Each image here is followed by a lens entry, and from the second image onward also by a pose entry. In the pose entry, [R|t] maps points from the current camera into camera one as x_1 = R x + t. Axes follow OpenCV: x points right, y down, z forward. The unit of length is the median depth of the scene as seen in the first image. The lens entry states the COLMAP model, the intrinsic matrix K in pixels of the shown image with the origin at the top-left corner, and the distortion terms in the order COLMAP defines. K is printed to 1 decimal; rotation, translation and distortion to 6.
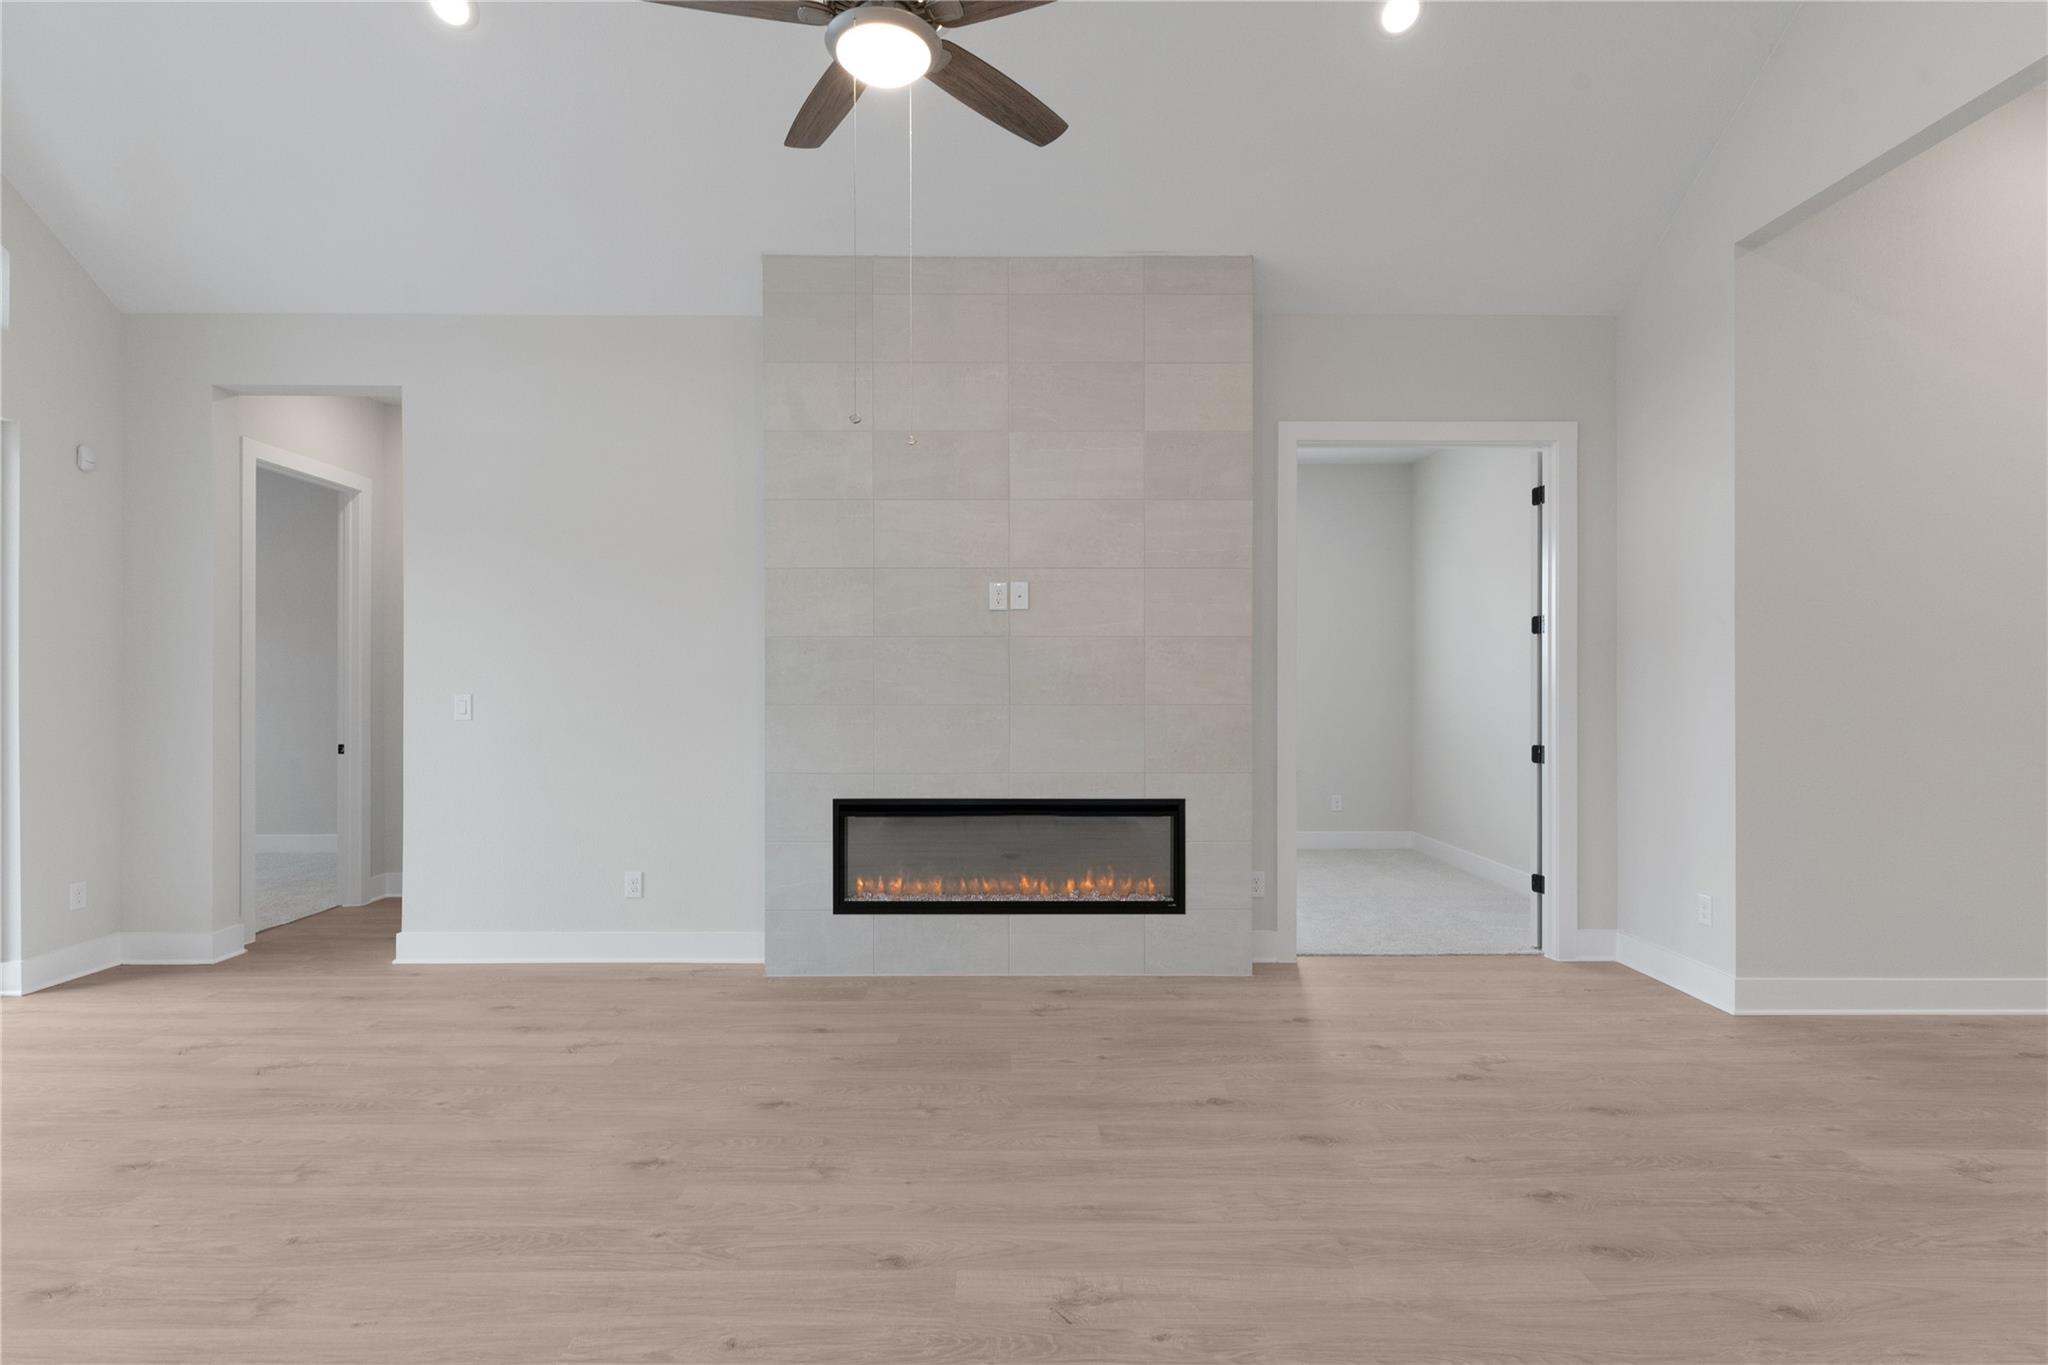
lens RADIAL K [[1001.8, 0, 1019.5], [0, 1001.8, 686.5], [0, 0, 1]] dist [0.009229, 0.000217]
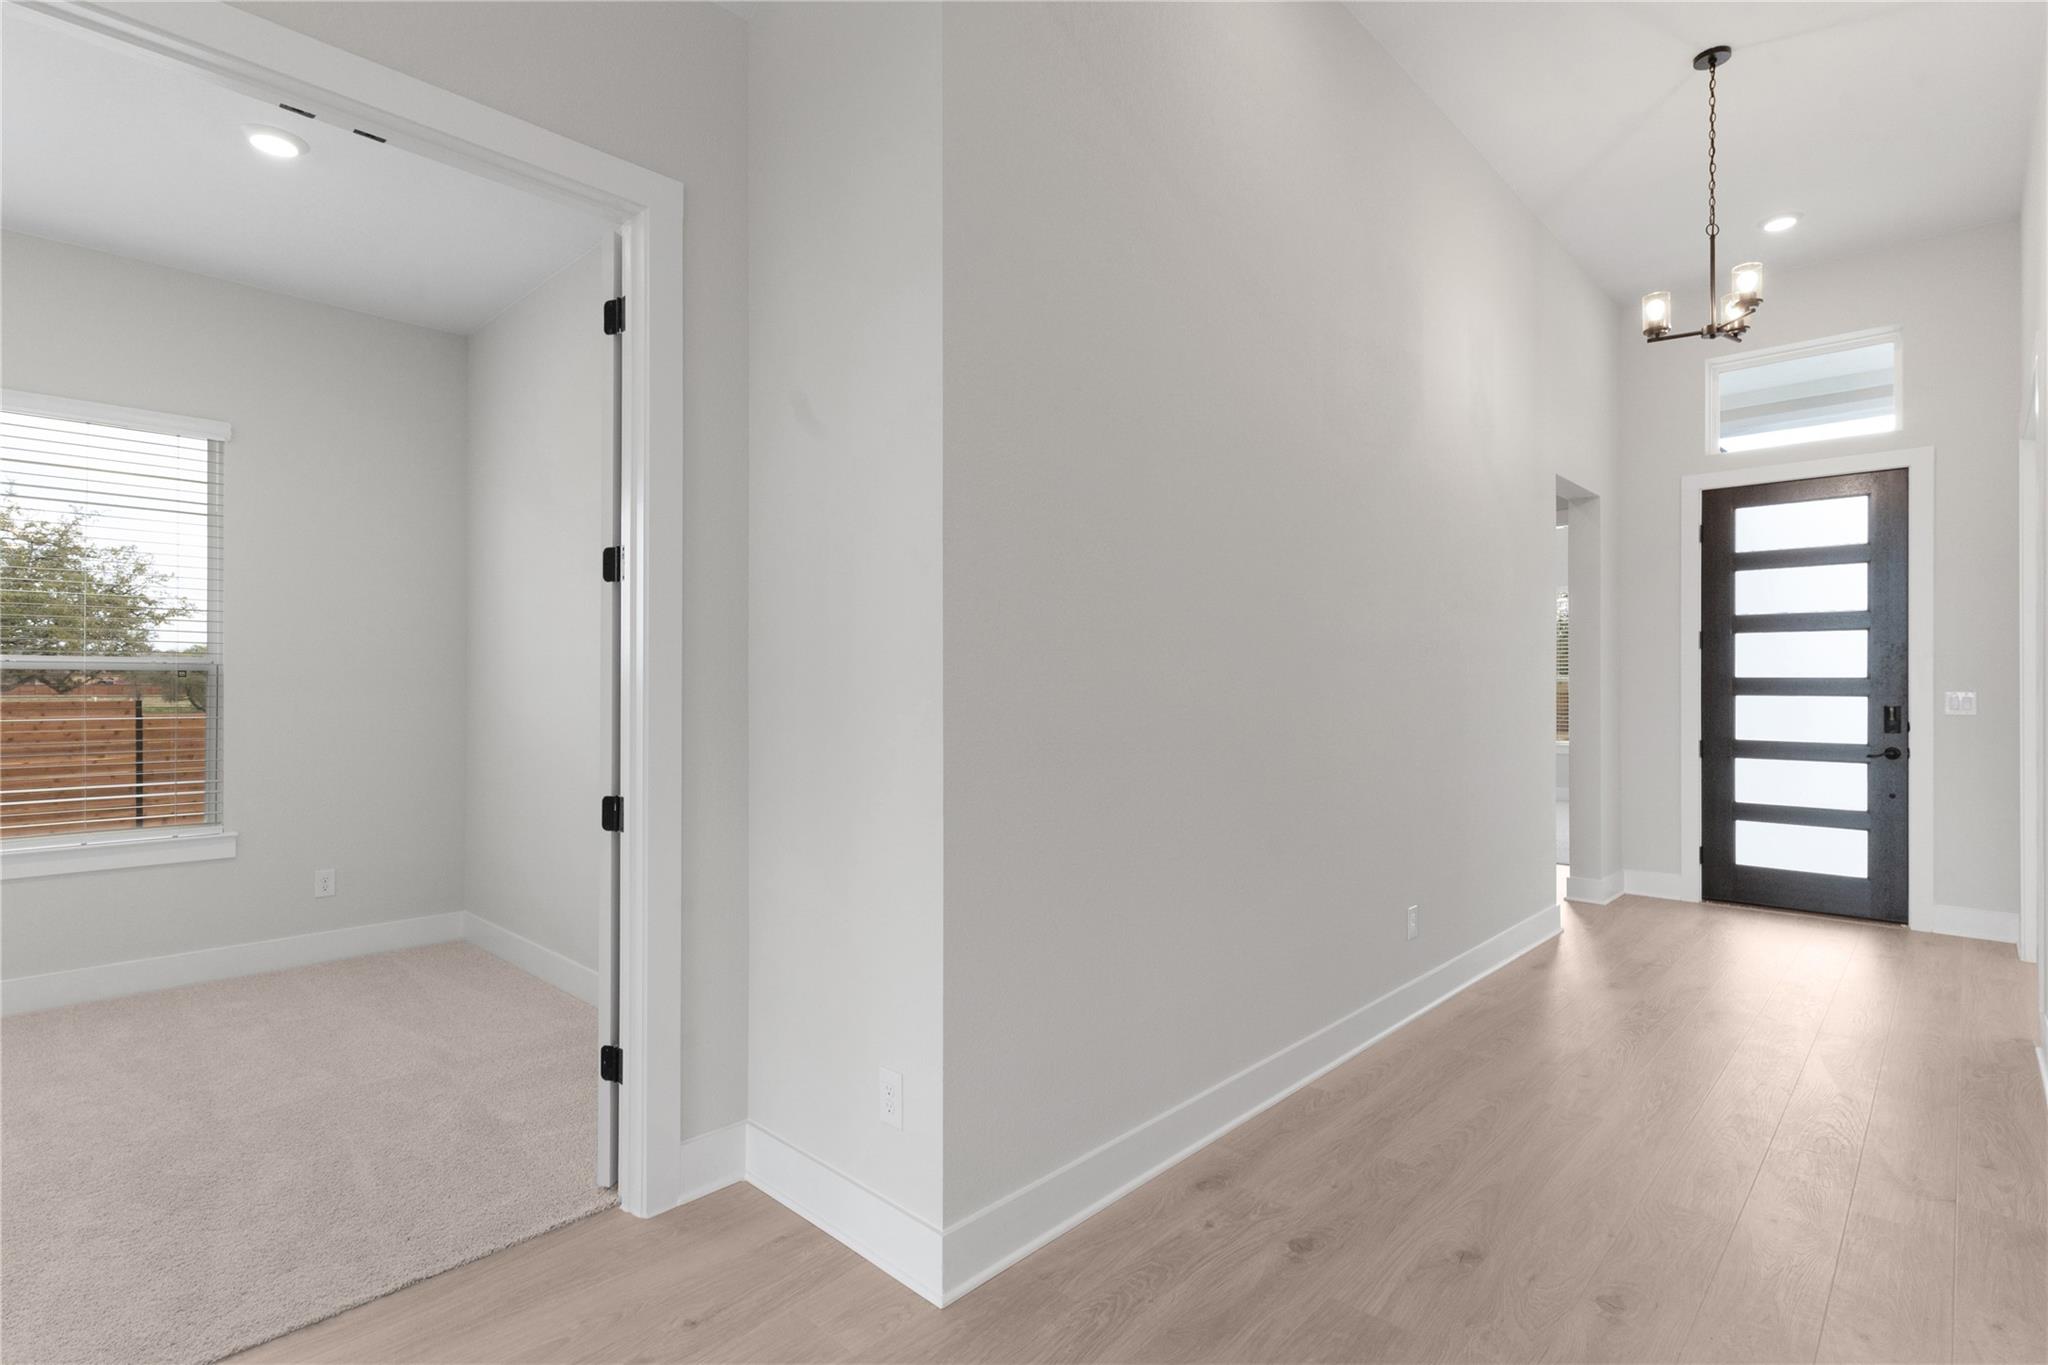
lens RADIAL K [[1001.8, 0, 1019.5], [0, 1001.8, 686.5], [0, 0, 1]] dist [0.009229, 0.000217]
pose [[0.696893, 0.003113, 0.717168, 0.294044], [-0.001940, 0.999995, -0.002455, 0.002570], [-0.717173, 0.000320, 0.696896, 0.494293]]
